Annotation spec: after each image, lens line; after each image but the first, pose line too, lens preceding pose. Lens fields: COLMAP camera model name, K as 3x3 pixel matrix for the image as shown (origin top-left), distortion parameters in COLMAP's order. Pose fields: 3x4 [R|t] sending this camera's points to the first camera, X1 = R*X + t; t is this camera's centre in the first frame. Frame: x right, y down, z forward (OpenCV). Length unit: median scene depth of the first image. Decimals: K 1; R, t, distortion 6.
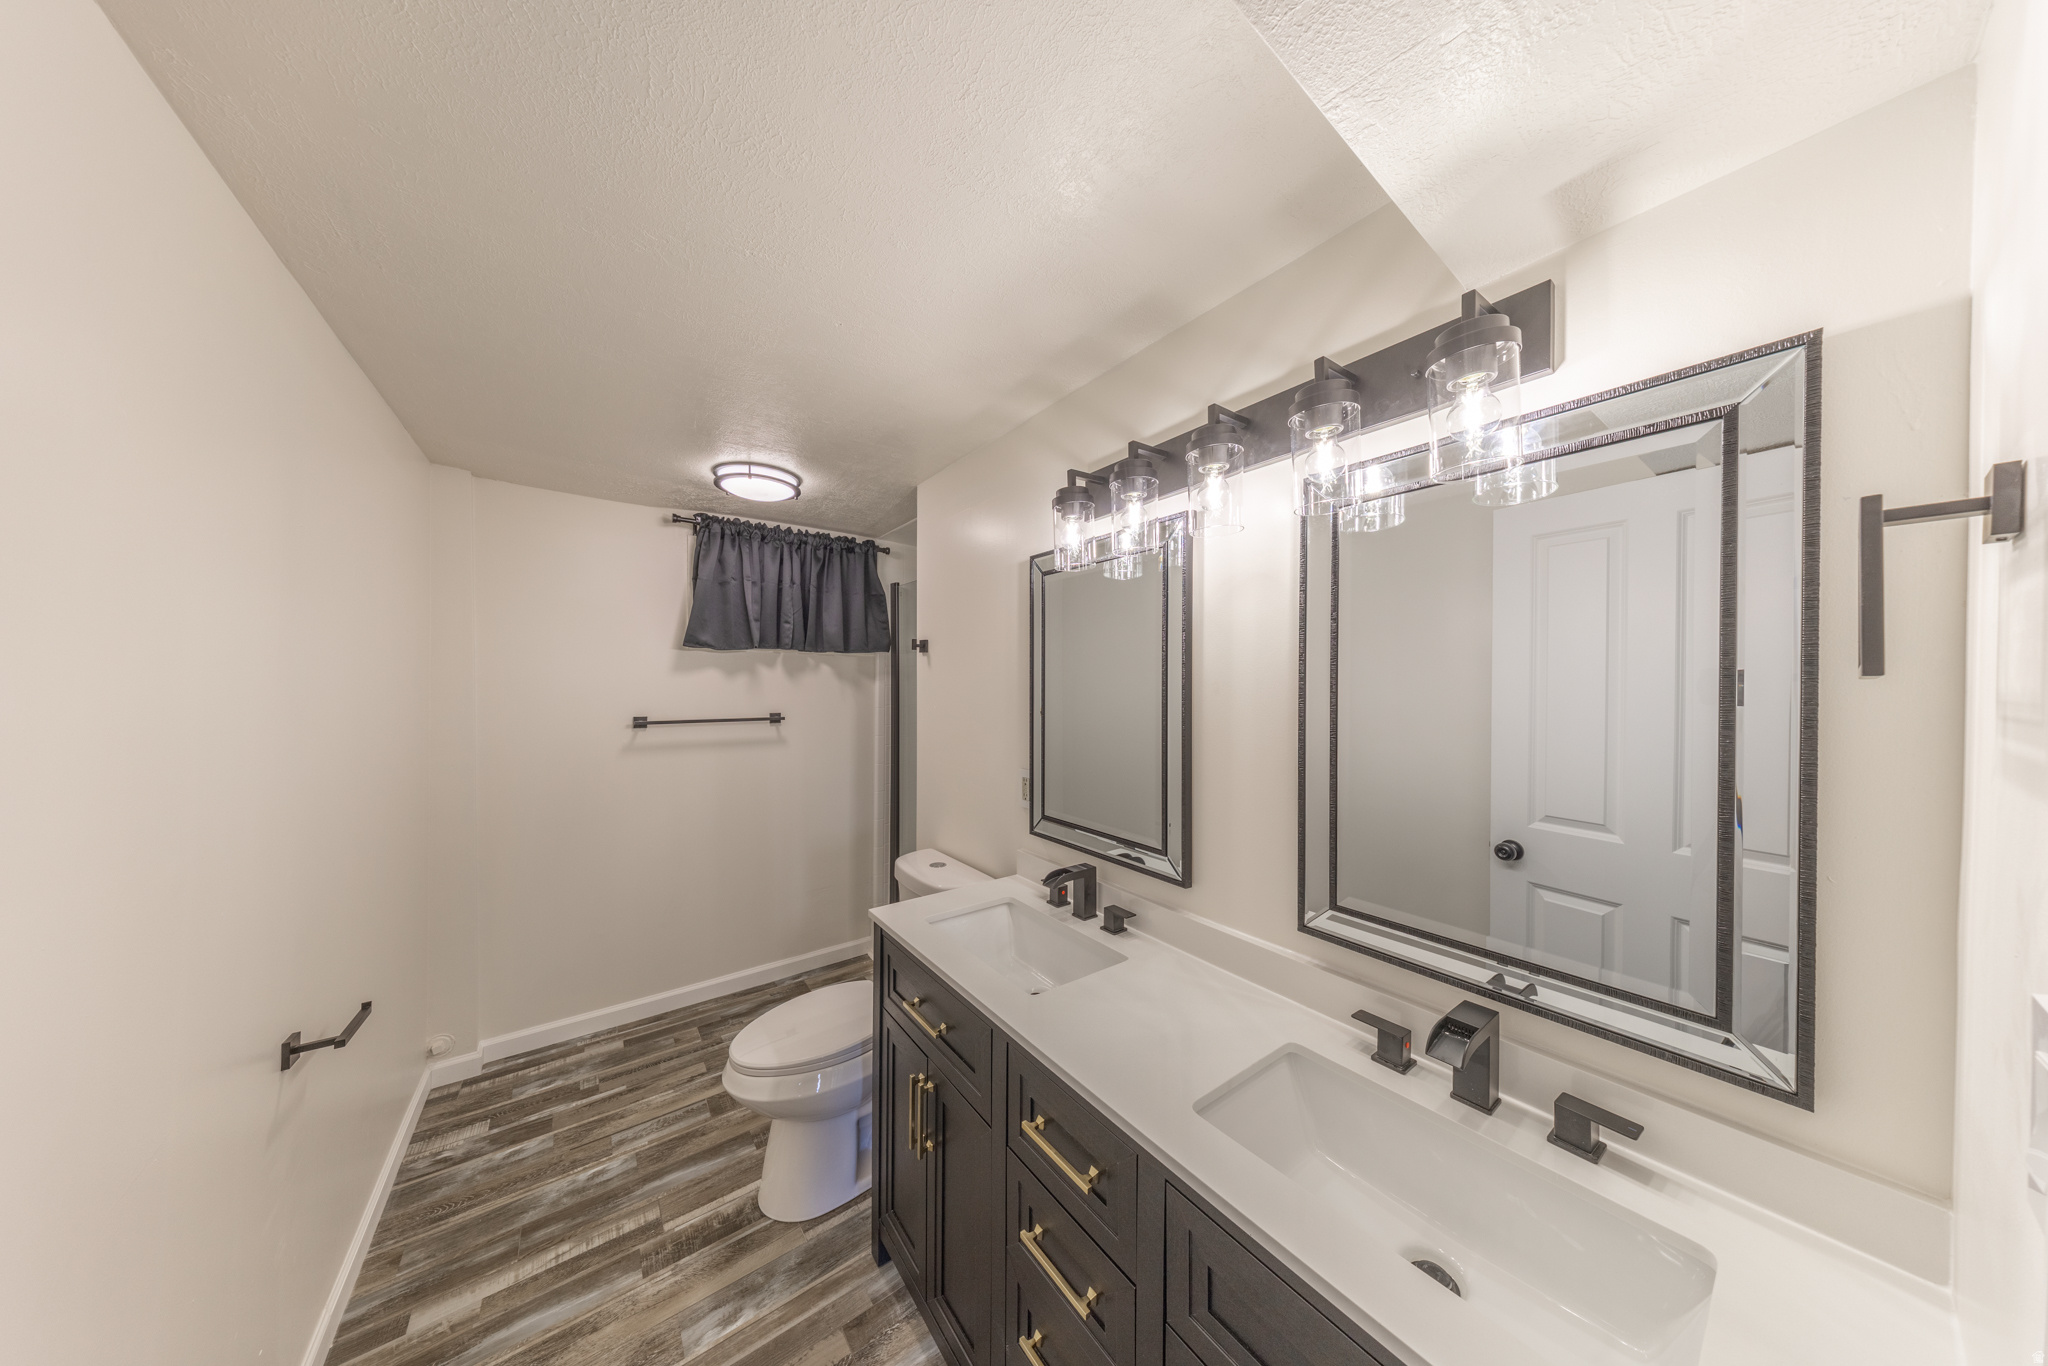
lens RADIAL K [[583.5, 0, 1023.4], [0, 583.5, 693.0], [0, 0, 1]] dist [-0.000024, -0.000019]
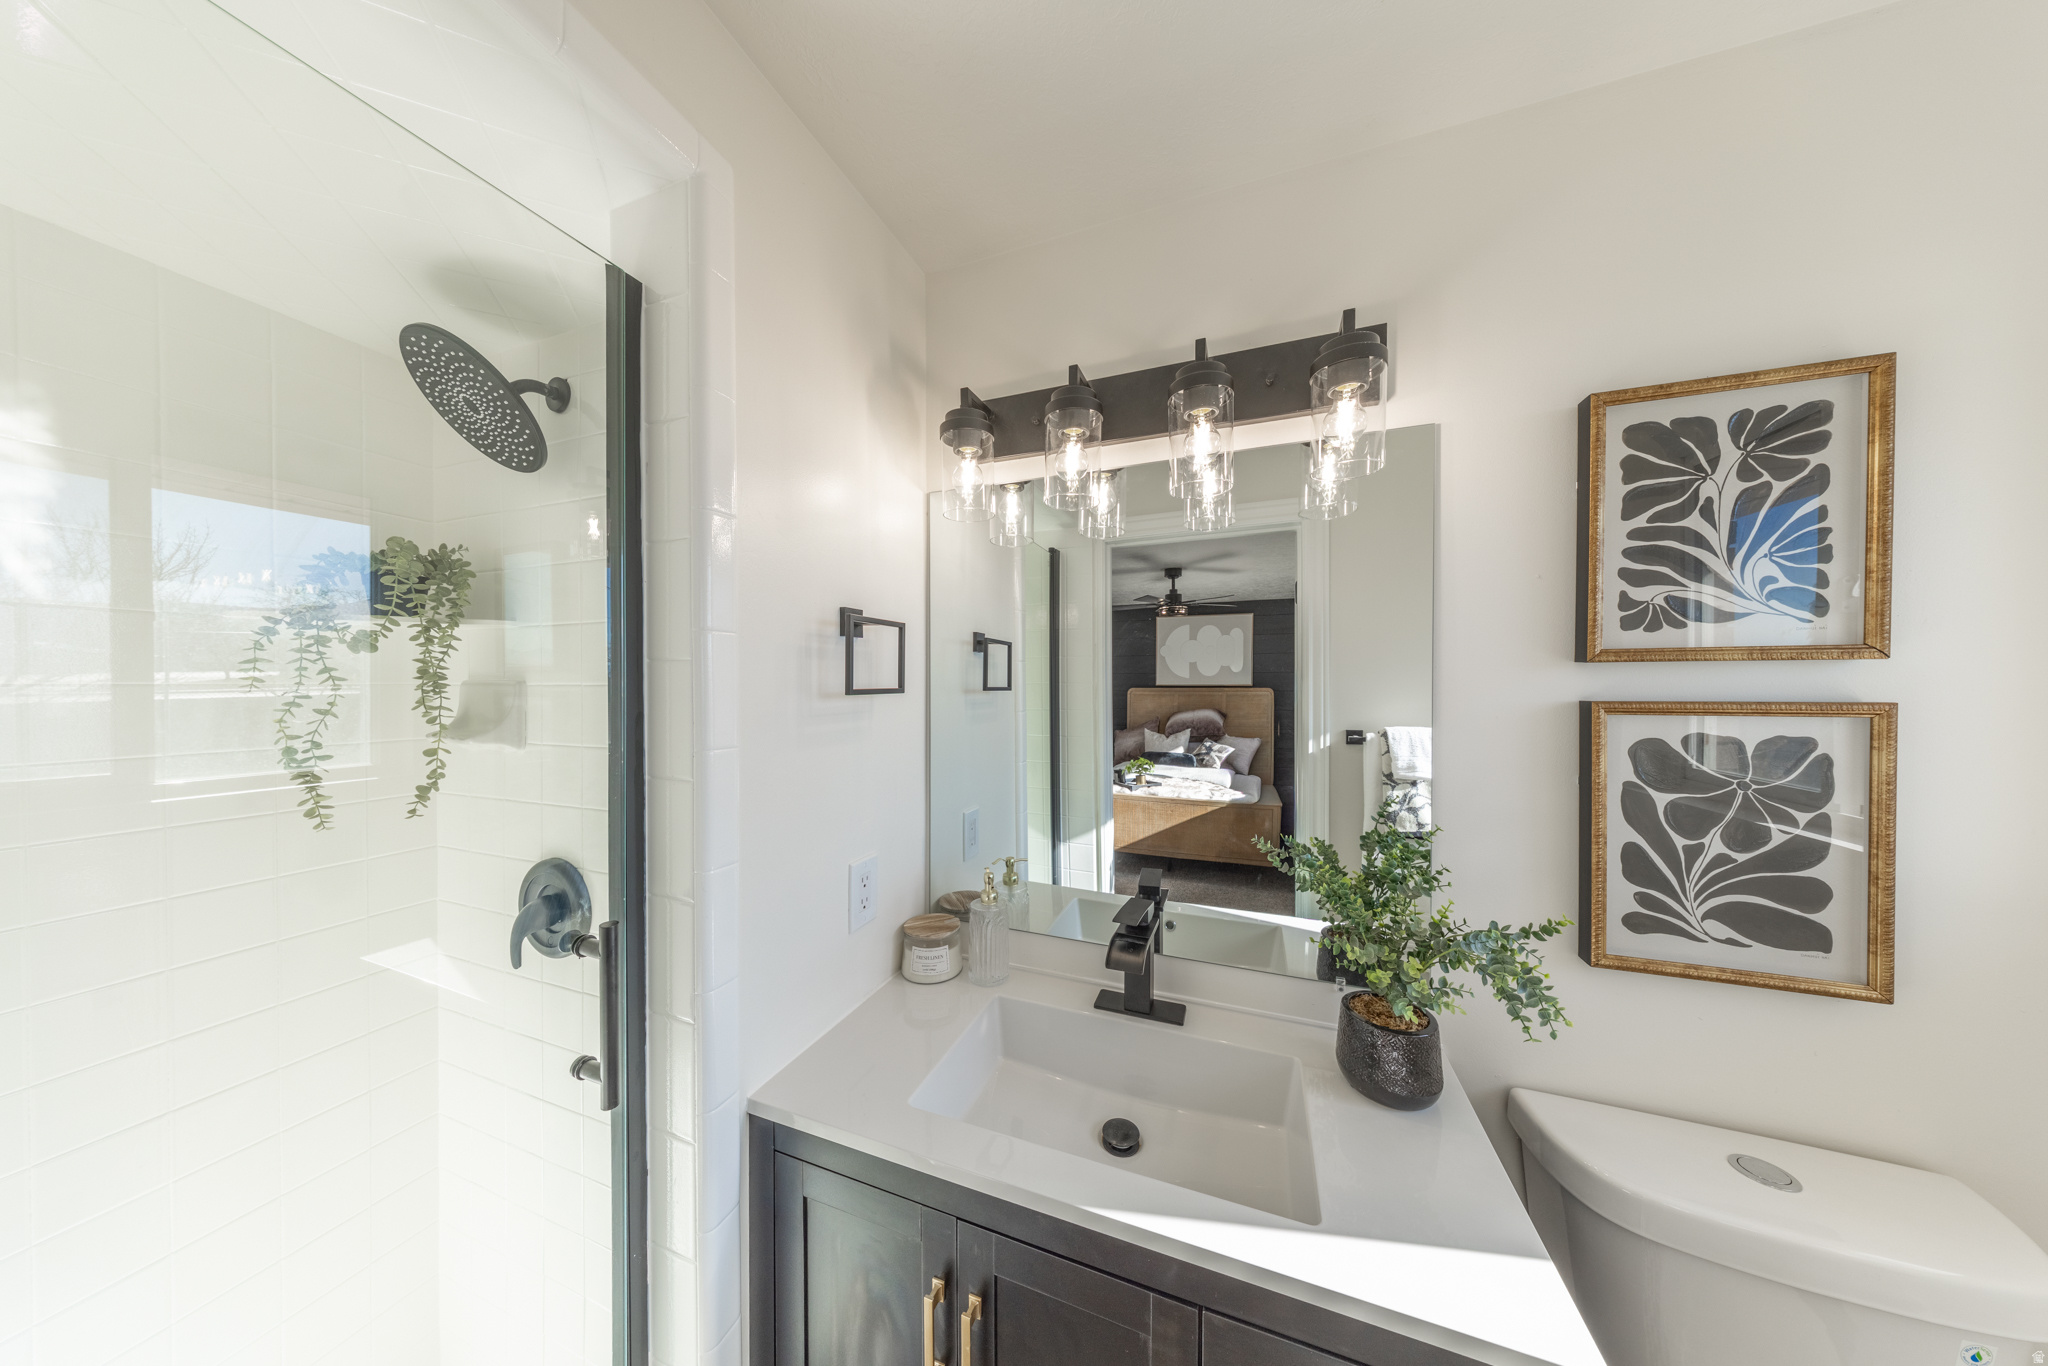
lens RADIAL K [[583.5, 0, 1023.4], [0, 583.5, 693.0], [0, 0, 1]] dist [-0.000024, -0.000019]
pose [[0.847537, -0.012780, 0.530582, -0.296259], [0.005269, 0.999863, 0.015667, 0.010913], [-0.530709, -0.010482, 0.847489, 0.328990]]
